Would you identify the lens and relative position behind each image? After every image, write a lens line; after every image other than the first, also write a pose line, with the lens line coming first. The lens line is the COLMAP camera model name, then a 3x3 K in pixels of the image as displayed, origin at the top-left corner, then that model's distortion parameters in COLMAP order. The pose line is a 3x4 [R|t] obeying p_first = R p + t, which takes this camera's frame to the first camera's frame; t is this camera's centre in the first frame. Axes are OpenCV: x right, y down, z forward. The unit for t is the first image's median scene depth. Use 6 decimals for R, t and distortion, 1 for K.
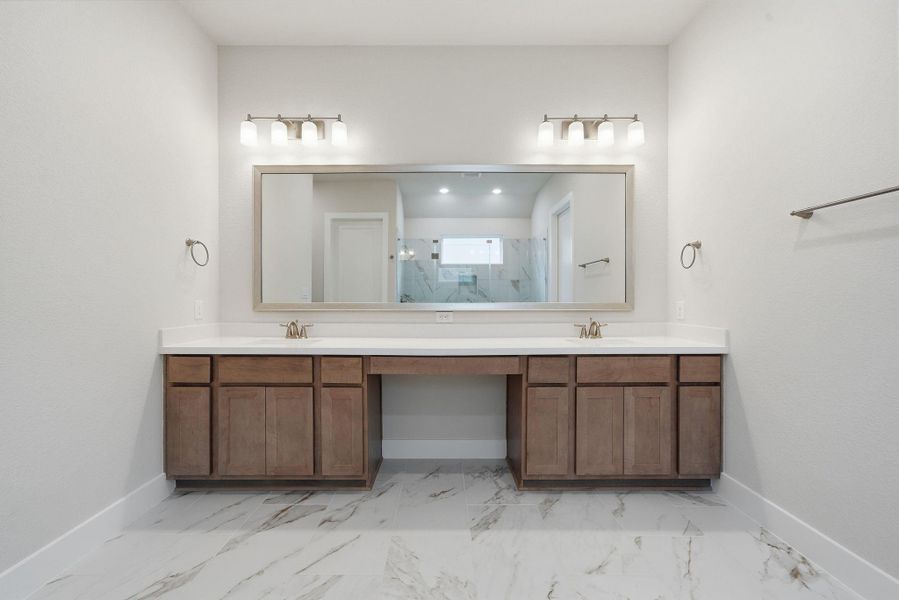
lens RADIAL K [[358.4, 0, 447.2], [0, 358.4, 296.4], [0, 0, 1]] dist [-0.018807, 0.018441]
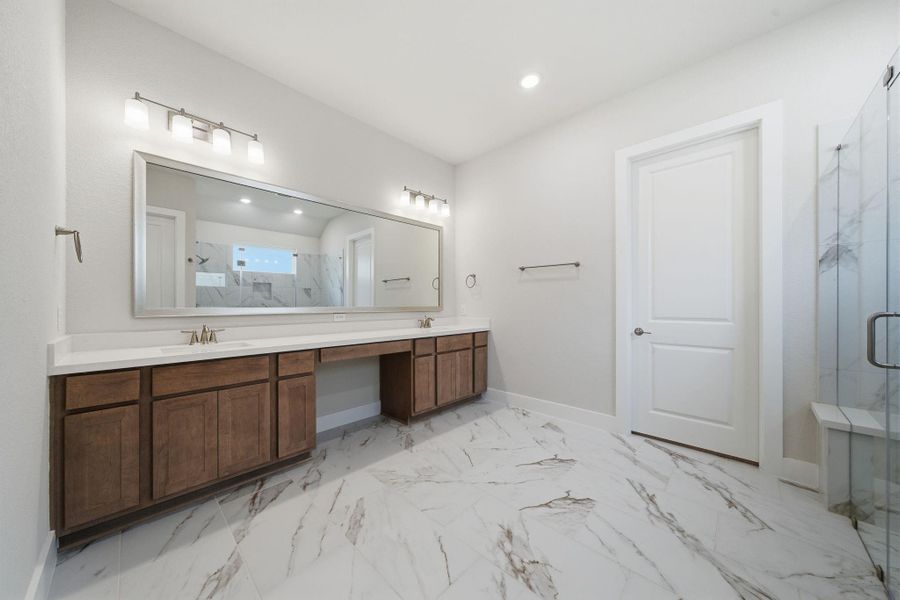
lens RADIAL K [[301.8, 0, 432.6], [0, 301.8, 302.0], [0, 0, 1]] dist [-0.000119, 0.006489]
pose [[0.723324, 0.003833, 0.690498, -0.660144], [-0.003197, 0.999992, -0.002202, 0.001018], [-0.690502, -0.000615, 0.723331, -0.043857]]
